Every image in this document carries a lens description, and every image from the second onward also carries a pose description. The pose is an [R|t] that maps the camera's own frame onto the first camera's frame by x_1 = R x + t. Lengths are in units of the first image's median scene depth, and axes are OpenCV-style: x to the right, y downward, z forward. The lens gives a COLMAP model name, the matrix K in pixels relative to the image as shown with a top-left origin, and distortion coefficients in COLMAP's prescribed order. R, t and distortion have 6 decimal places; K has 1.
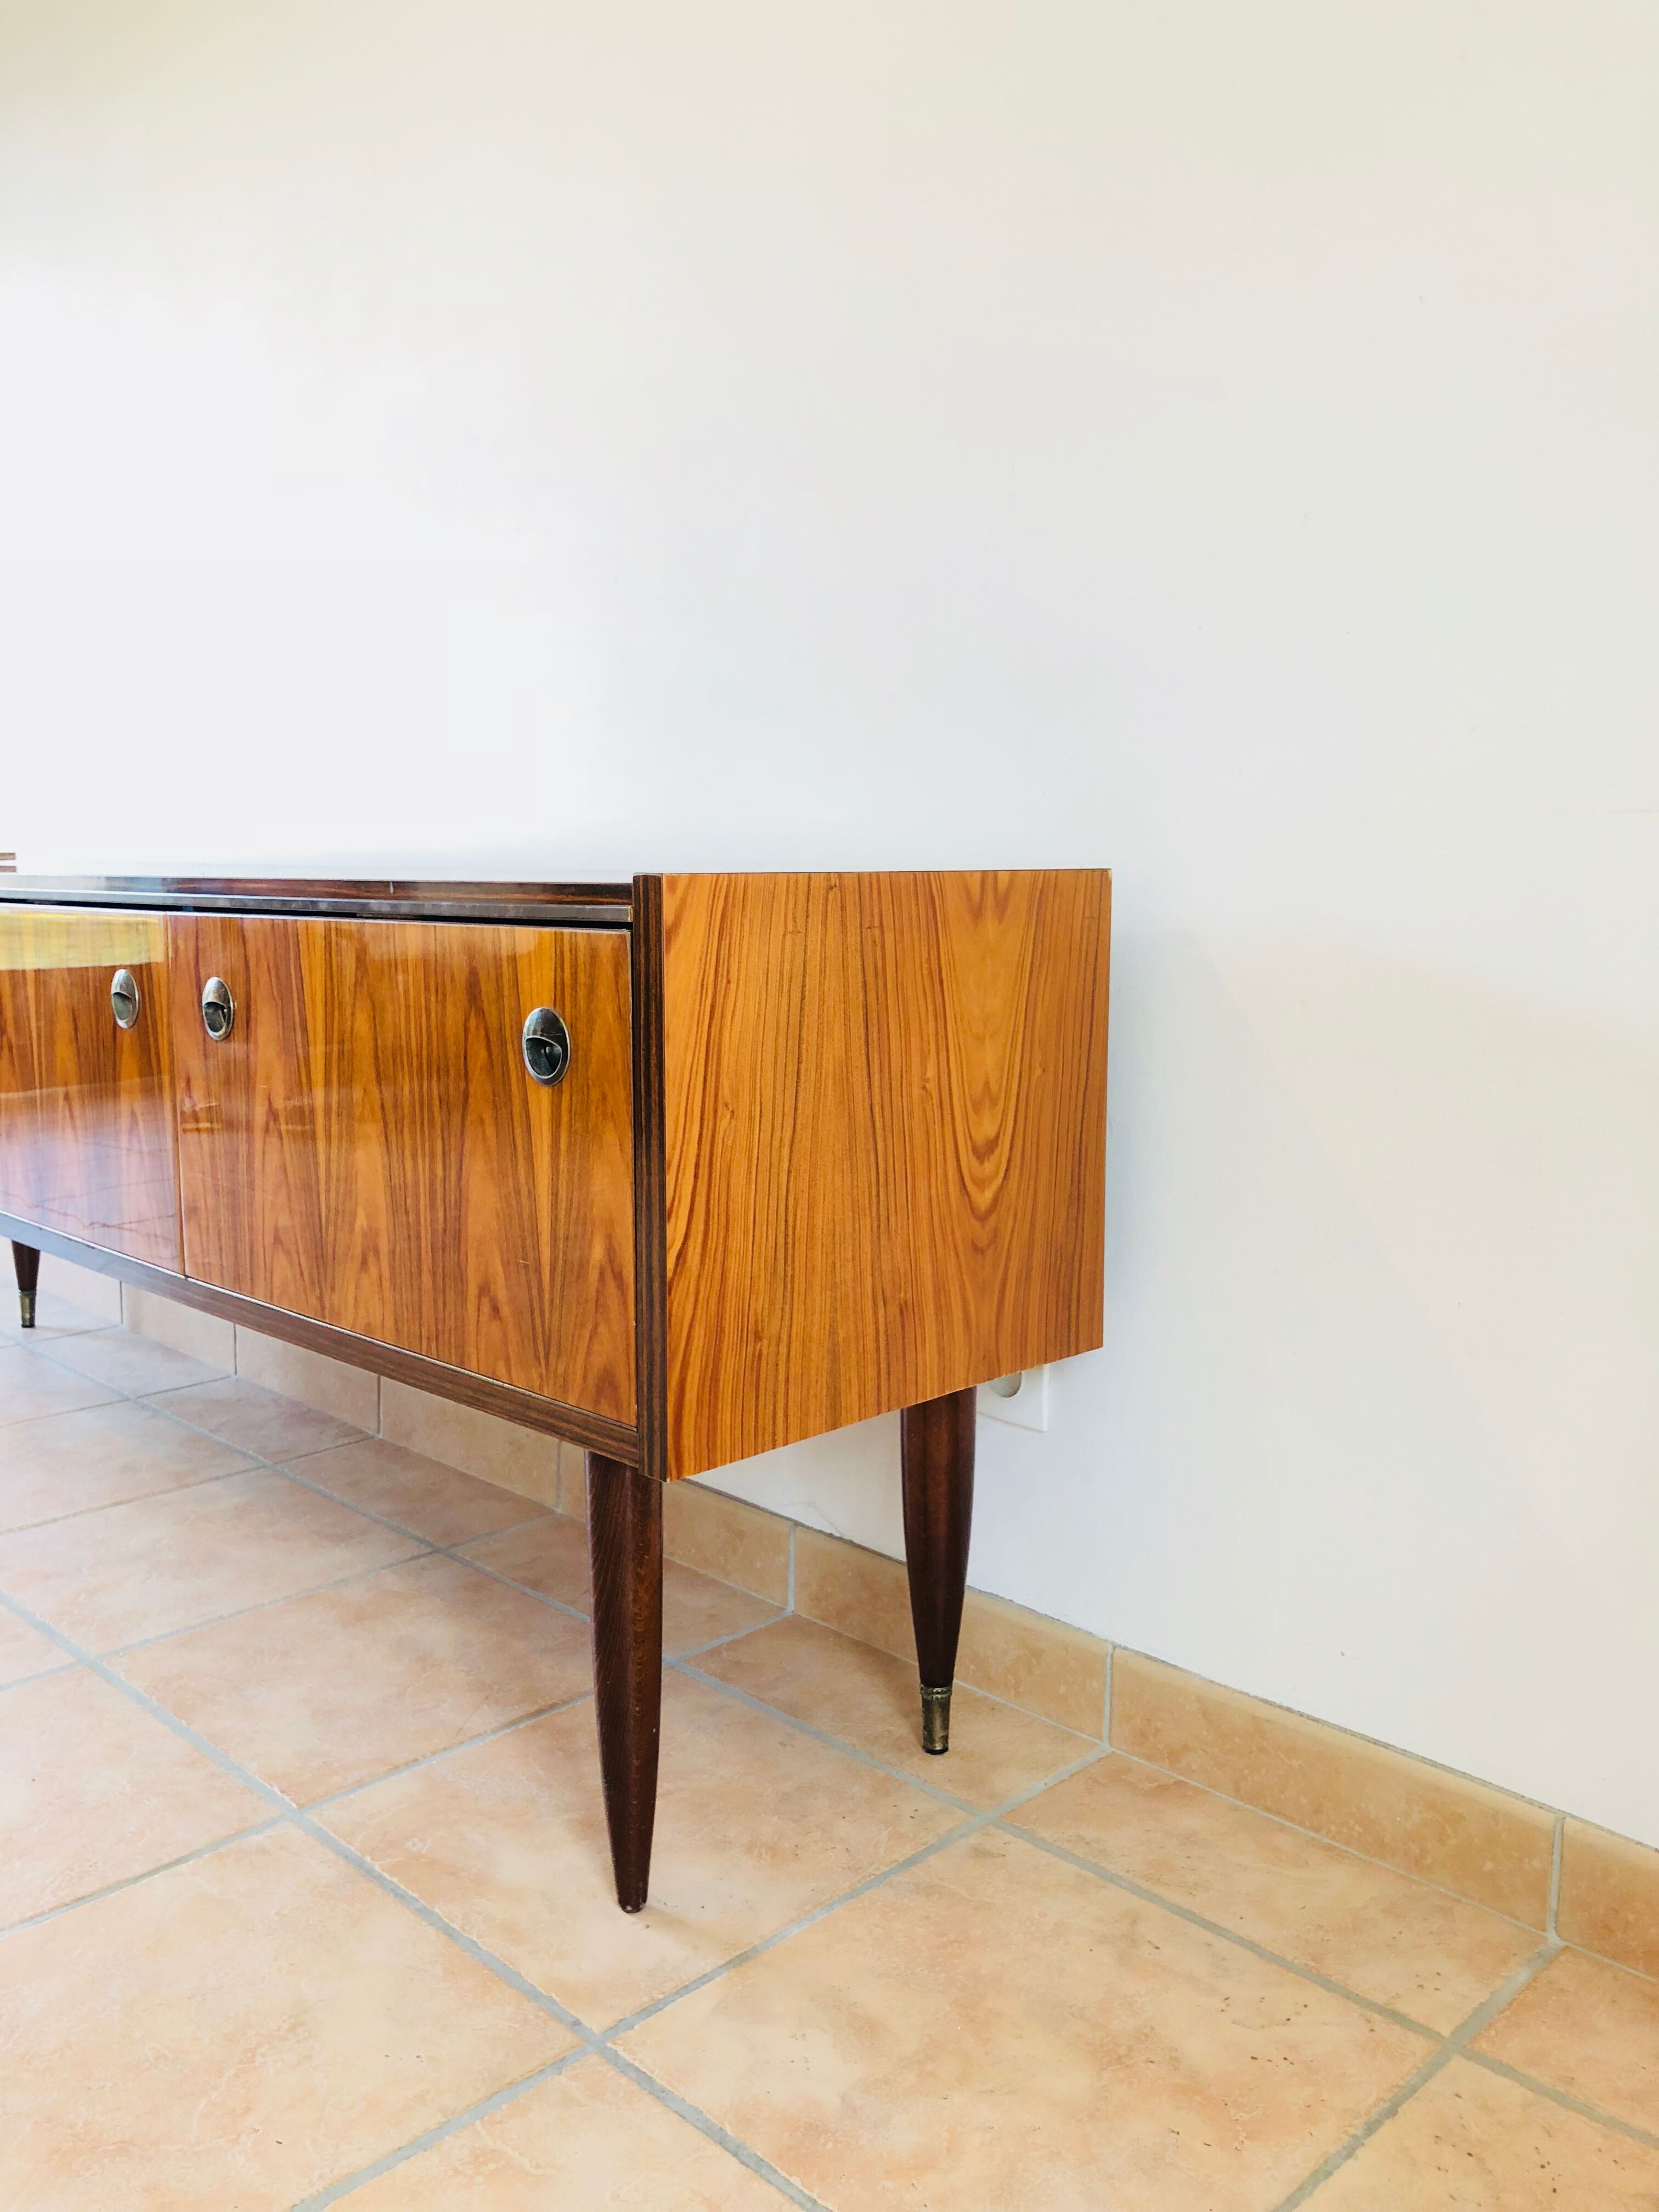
lens RADIAL K [[1812.6, 0, 820.0], [0, 1812.6, 1081.8], [0, 0, 1]] dist [0.030364, -0.024449]
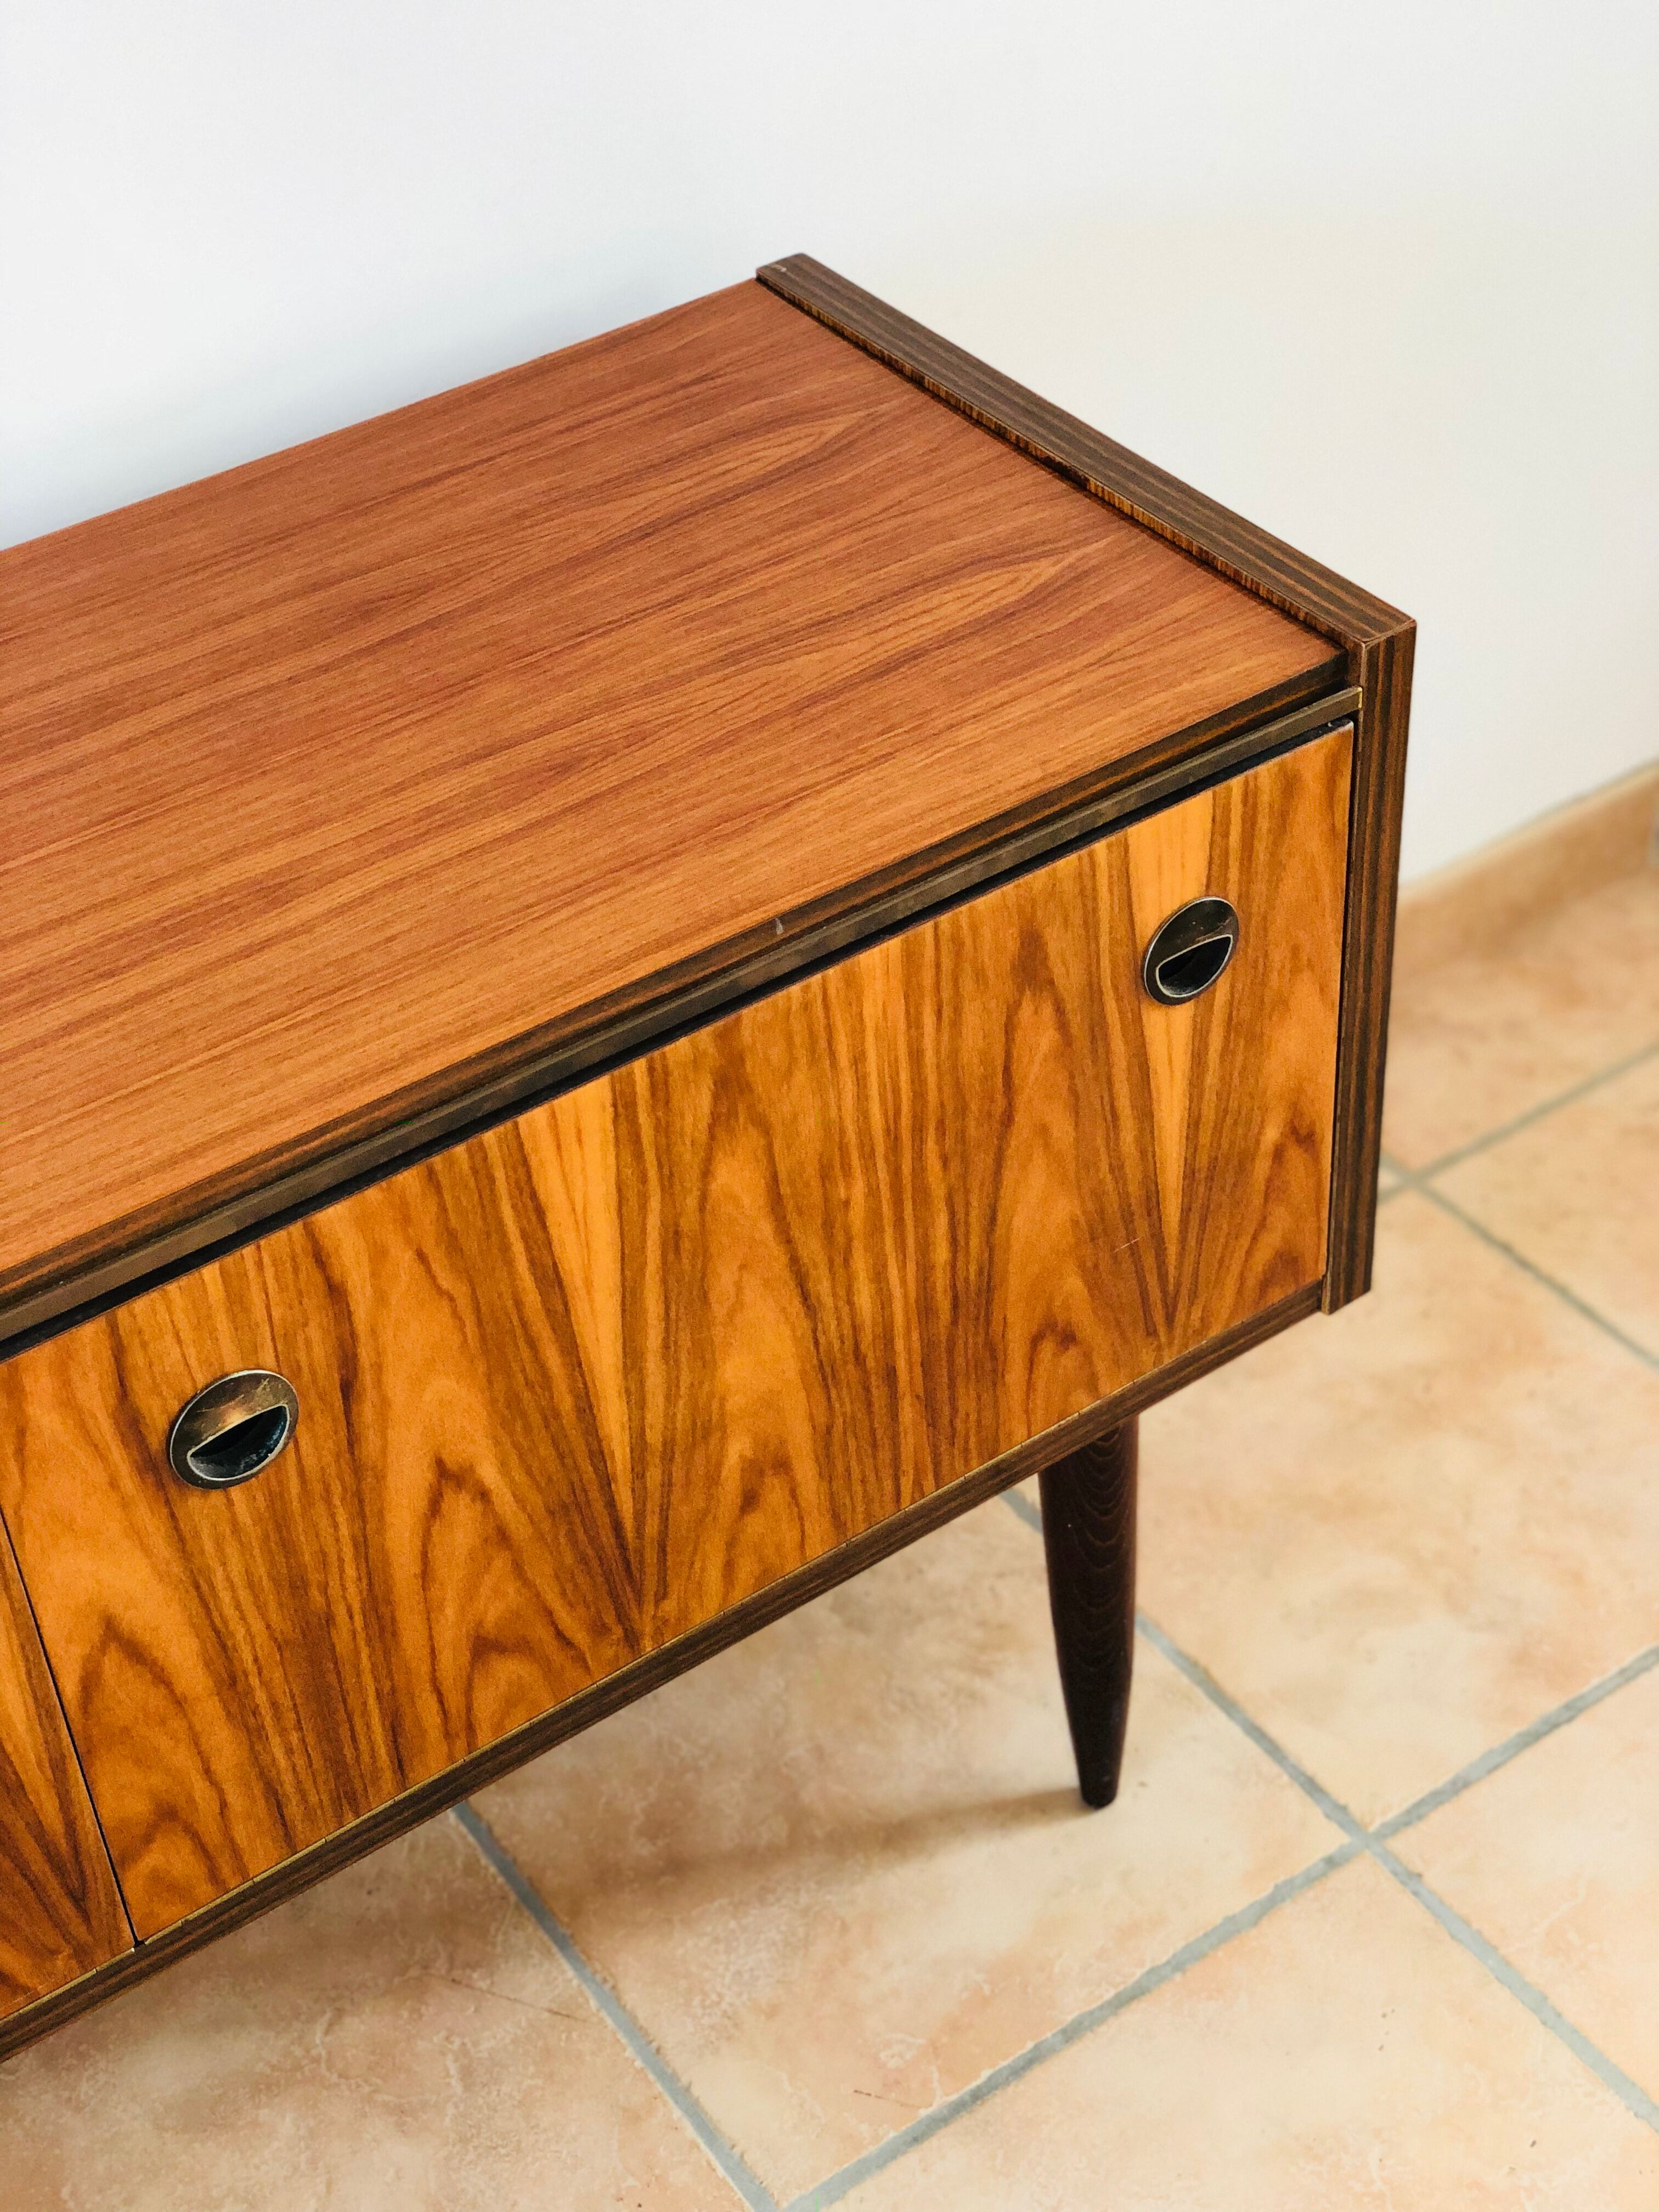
lens RADIAL K [[3300.3, 0, 849.4], [0, 3300.3, 1087.8], [0, 0, 1]] dist [0.048028, 0.000000]
pose [[0.171748, -0.636413, 0.751985, -1.005443], [0.173674, 0.770931, 0.612782, -0.669107], [-0.969711, 0.025356, 0.242935, 0.773828]]
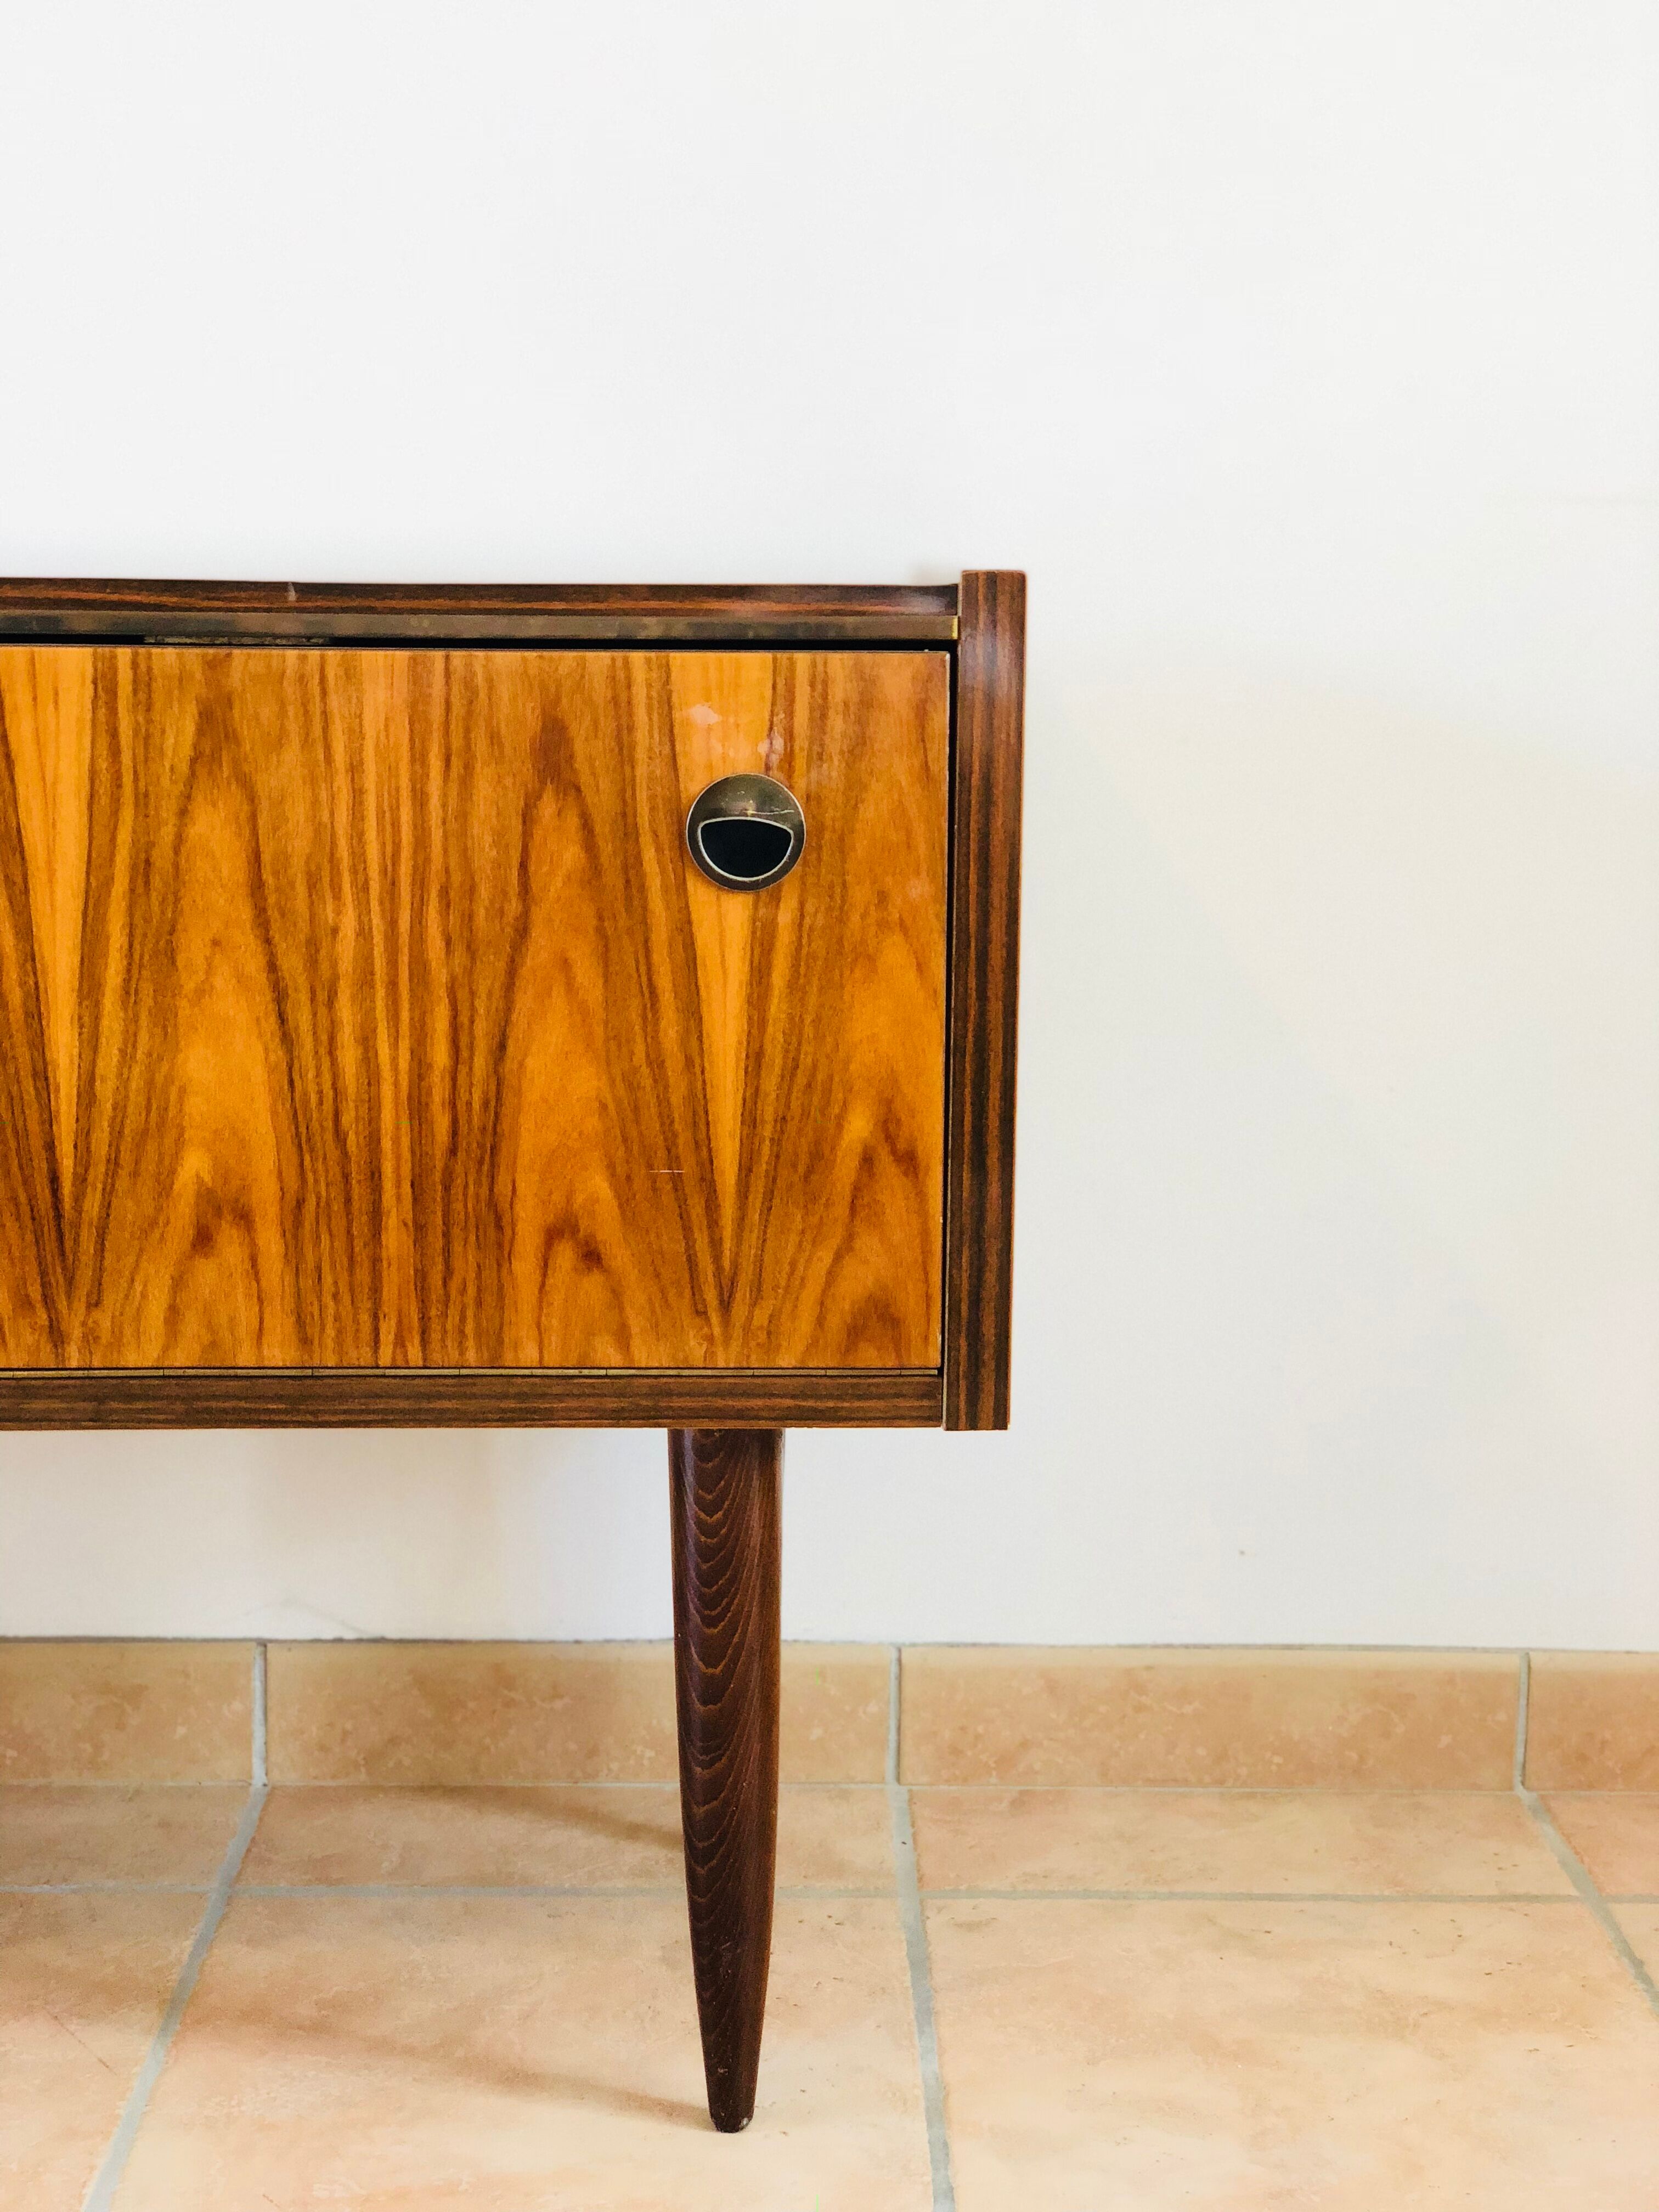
lens RADIAL K [[3300.3, 0, 801.2], [0, 3300.3, 1087.1], [0, 0, 1]] dist [0.048028, 0.000000]
pose [[0.694714, -0.109415, 0.710915, -0.929878], [0.078623, 0.993992, 0.076151, -0.016103], [-0.714976, 0.002991, 0.699143, 0.134550]]
